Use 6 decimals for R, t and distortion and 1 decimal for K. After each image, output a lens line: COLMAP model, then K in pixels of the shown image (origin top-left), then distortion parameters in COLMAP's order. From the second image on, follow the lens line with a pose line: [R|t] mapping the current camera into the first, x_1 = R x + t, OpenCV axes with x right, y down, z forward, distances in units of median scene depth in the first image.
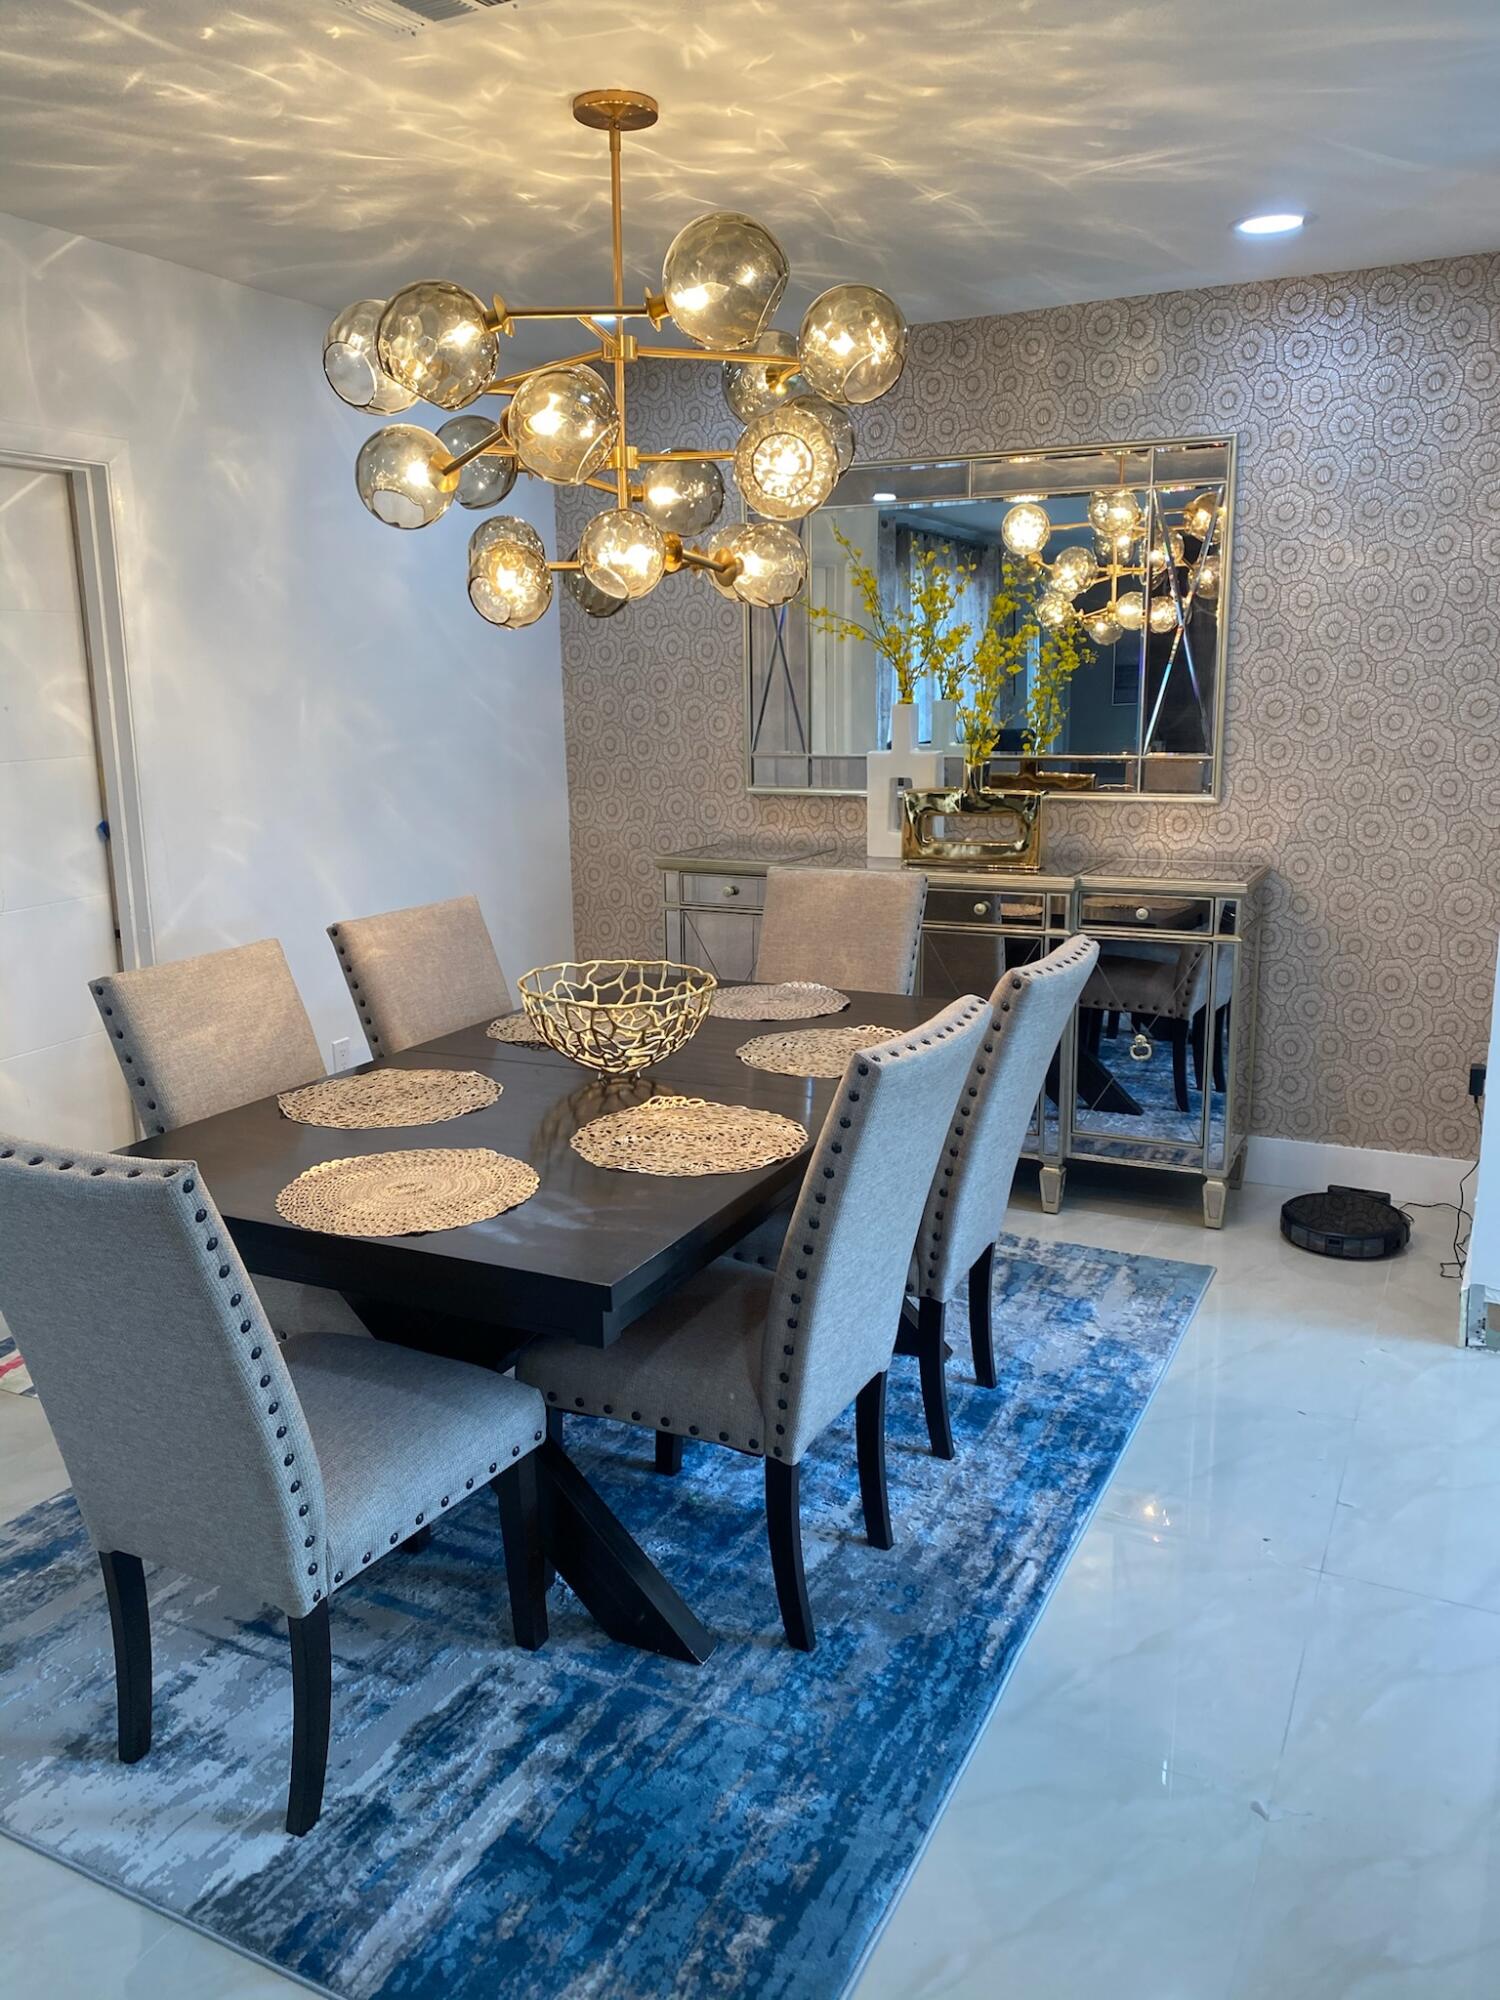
lens RADIAL K [[1521.3, 0, 744.1], [0, 1521.3, 994.7], [0, 0, 1]] dist [0.031663, -0.039592]
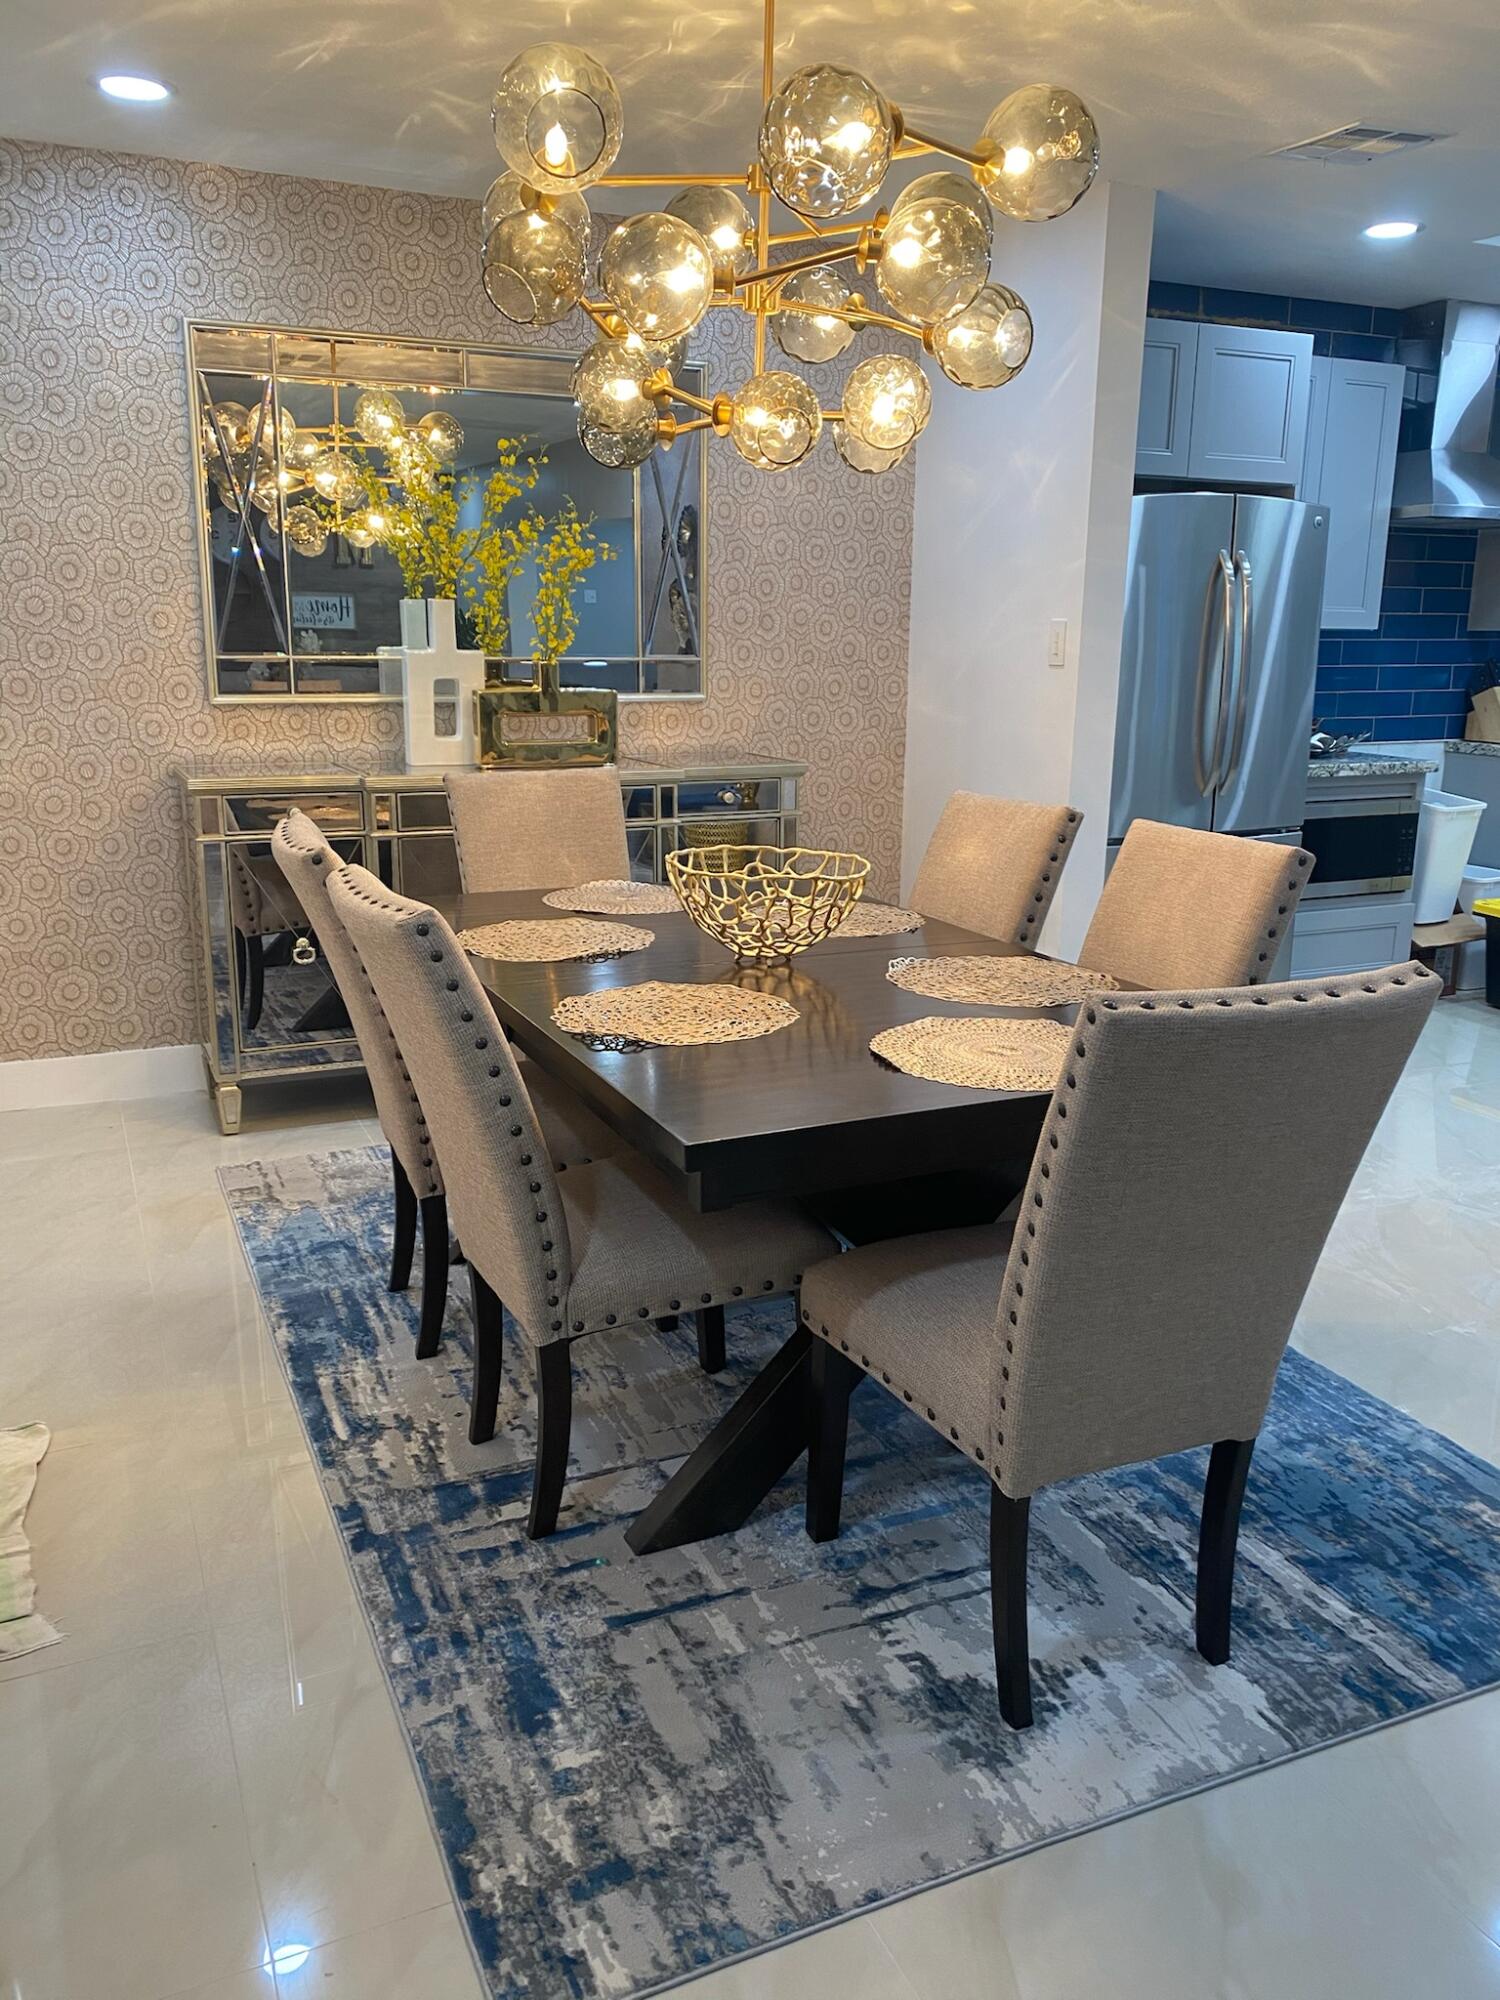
lens RADIAL K [[1521.3, 0, 757.3], [0, 1521.3, 999.0], [0, 0, 1]] dist [0.031663, -0.039592]
pose [[0.632570, -0.163565, 0.757034, -0.667009], [0.142252, 0.985354, 0.094031, -0.011078], [-0.761327, 0.048209, 0.646573, 0.318121]]
